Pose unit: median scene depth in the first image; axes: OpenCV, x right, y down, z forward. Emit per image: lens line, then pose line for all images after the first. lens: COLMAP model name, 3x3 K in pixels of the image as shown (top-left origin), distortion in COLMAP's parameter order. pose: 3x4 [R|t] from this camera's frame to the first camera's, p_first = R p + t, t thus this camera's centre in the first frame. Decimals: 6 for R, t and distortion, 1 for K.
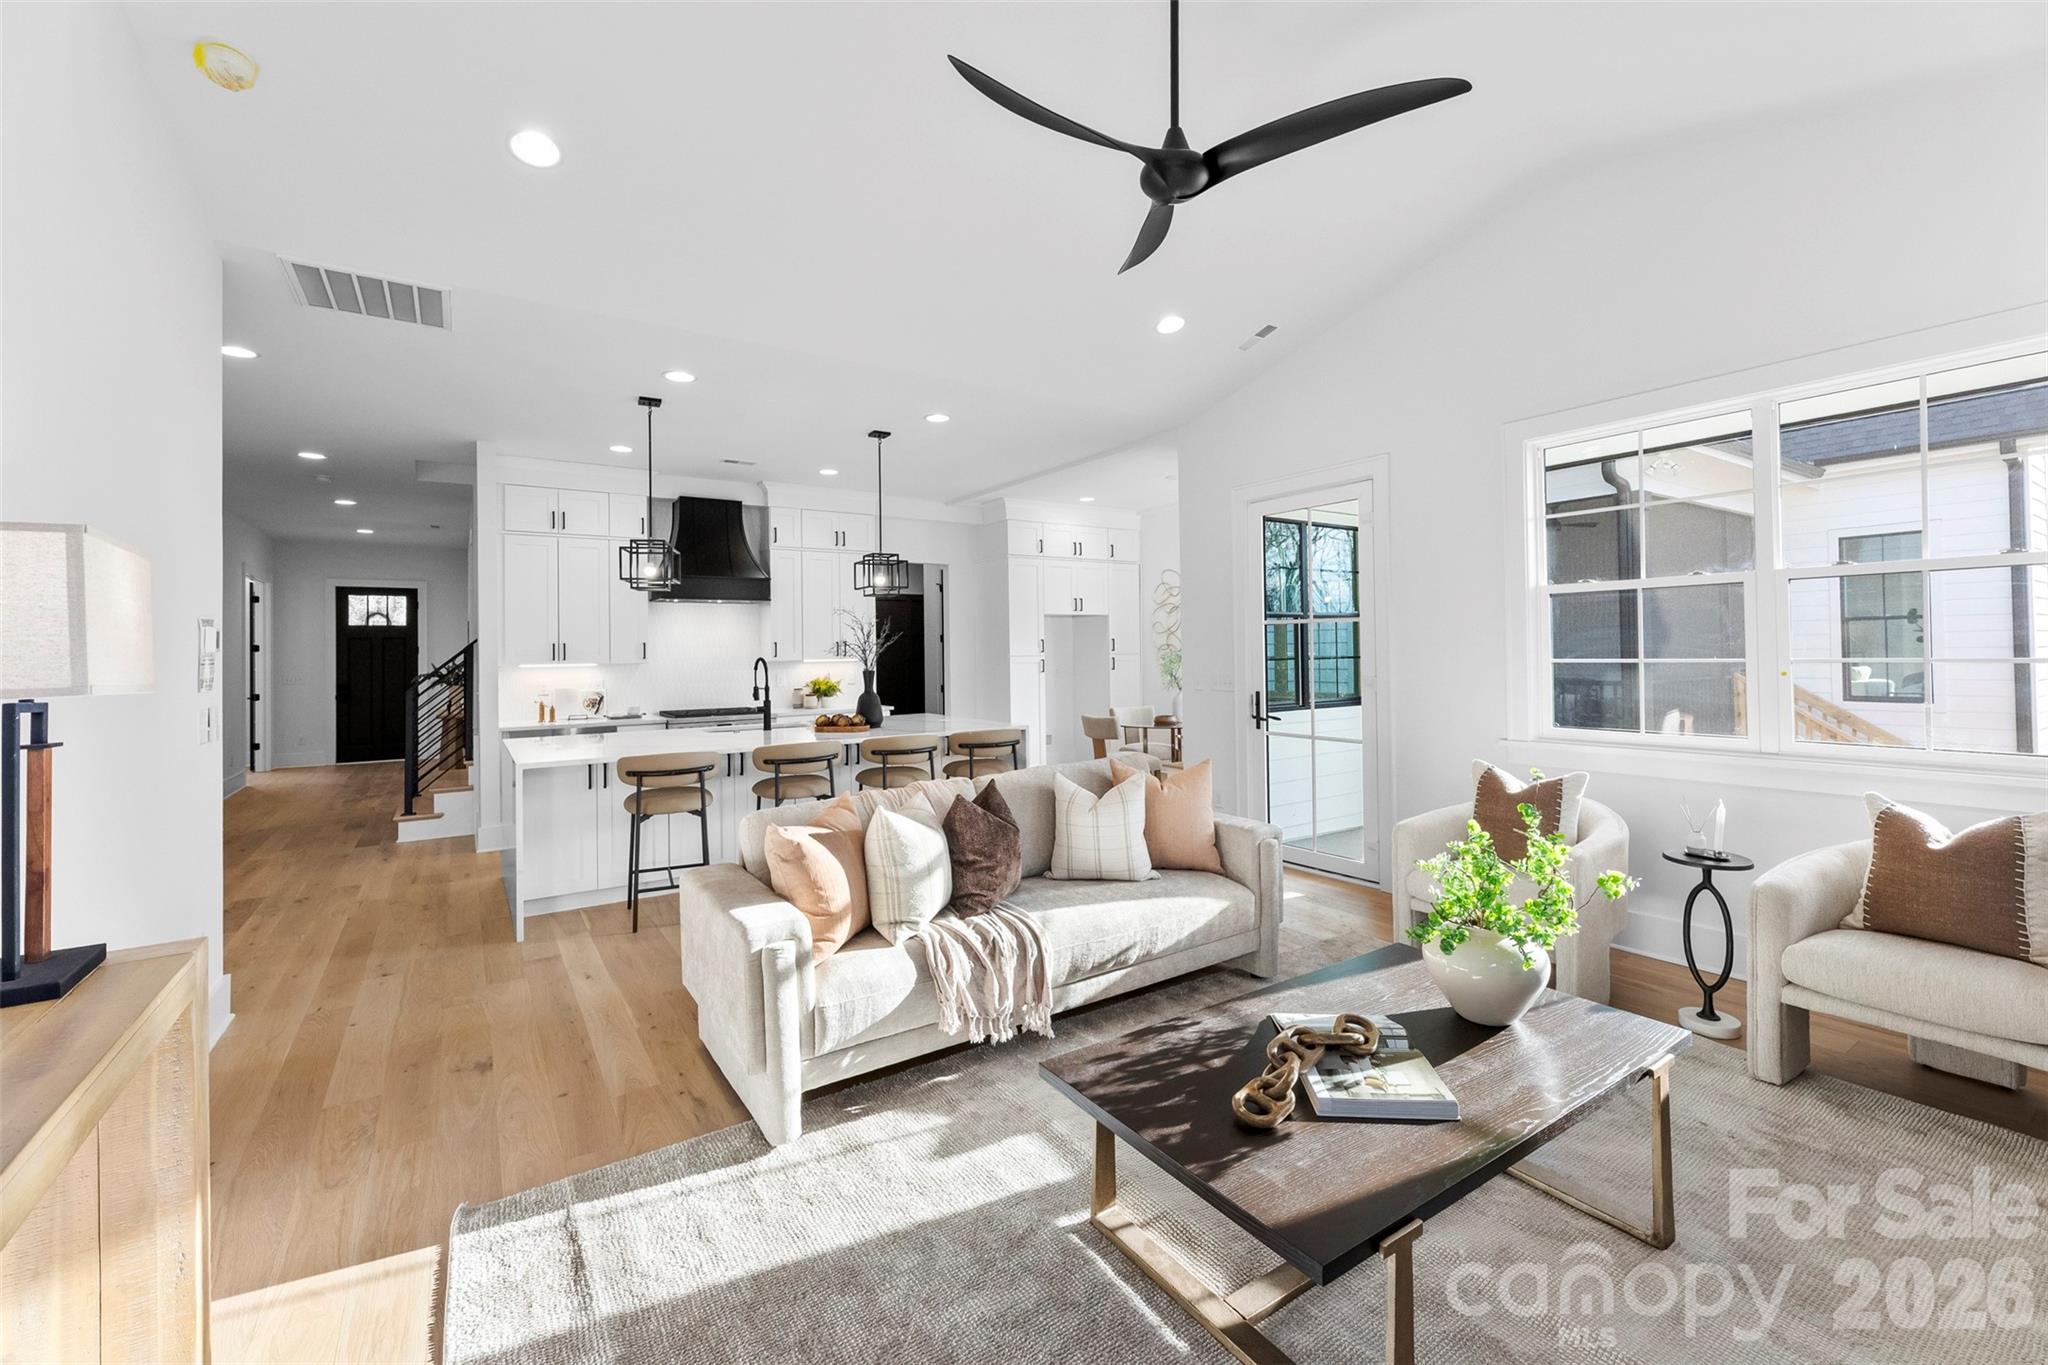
lens RADIAL K [[836.7, 0, 1029.4], [0, 836.7, 647.3], [0, 0, 1]] dist [0.000149, 0.000767]
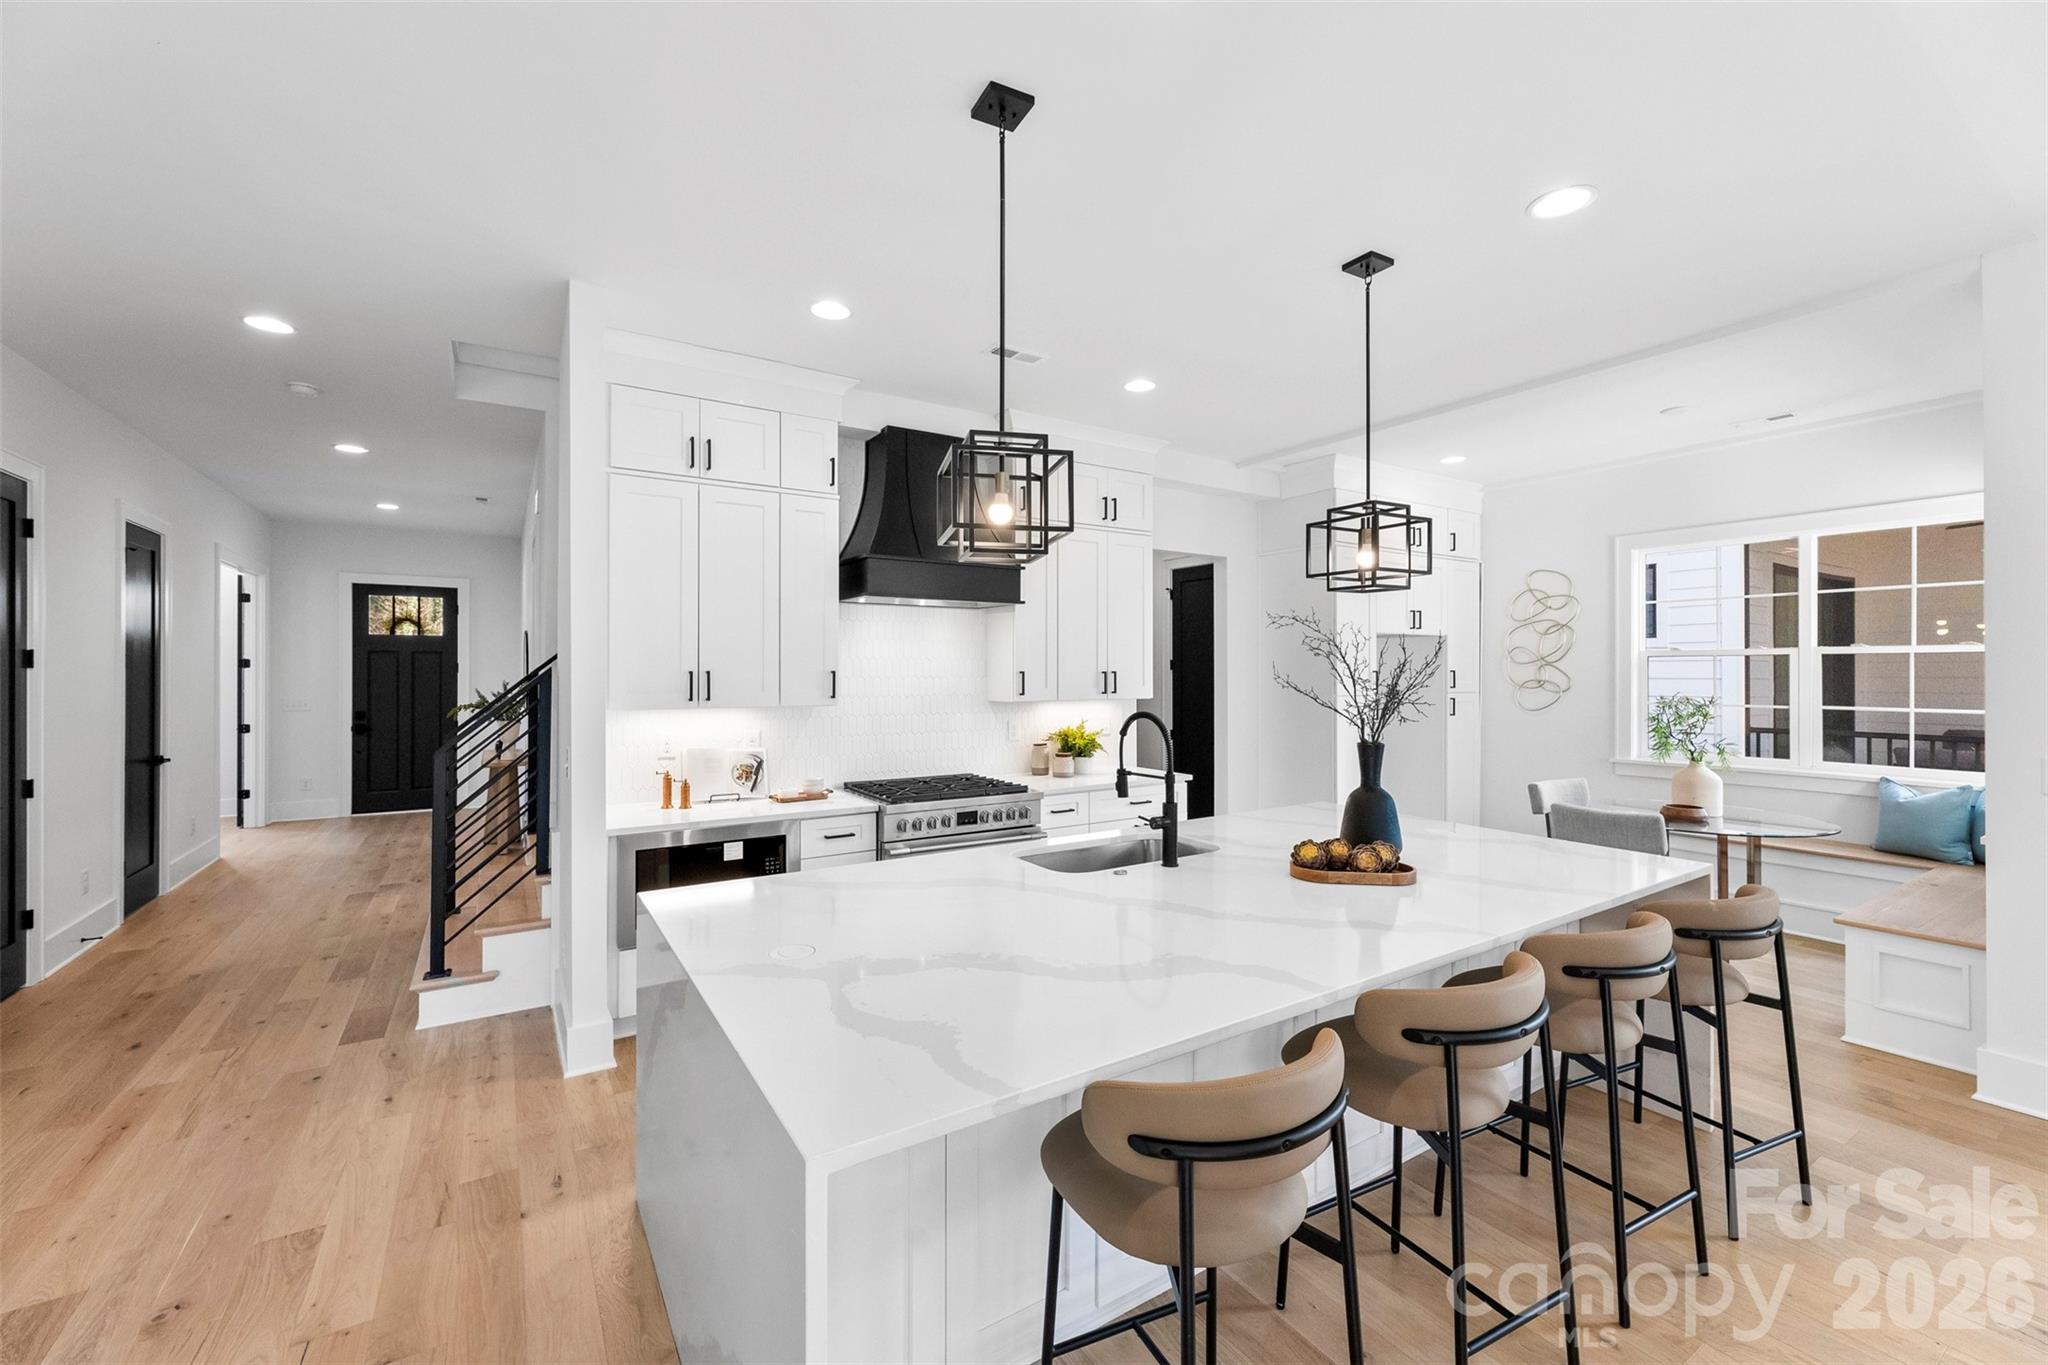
lens RADIAL K [[836.7, 0, 1037.2], [0, 836.7, 675.2], [0, 0, 1]] dist [0.000149, 0.000767]
pose [[0.999551, 0.015932, -0.025369, -0.278513], [-0.015677, 0.999825, 0.010210, -0.010108], [0.025527, -0.009808, 0.999626, 0.382172]]
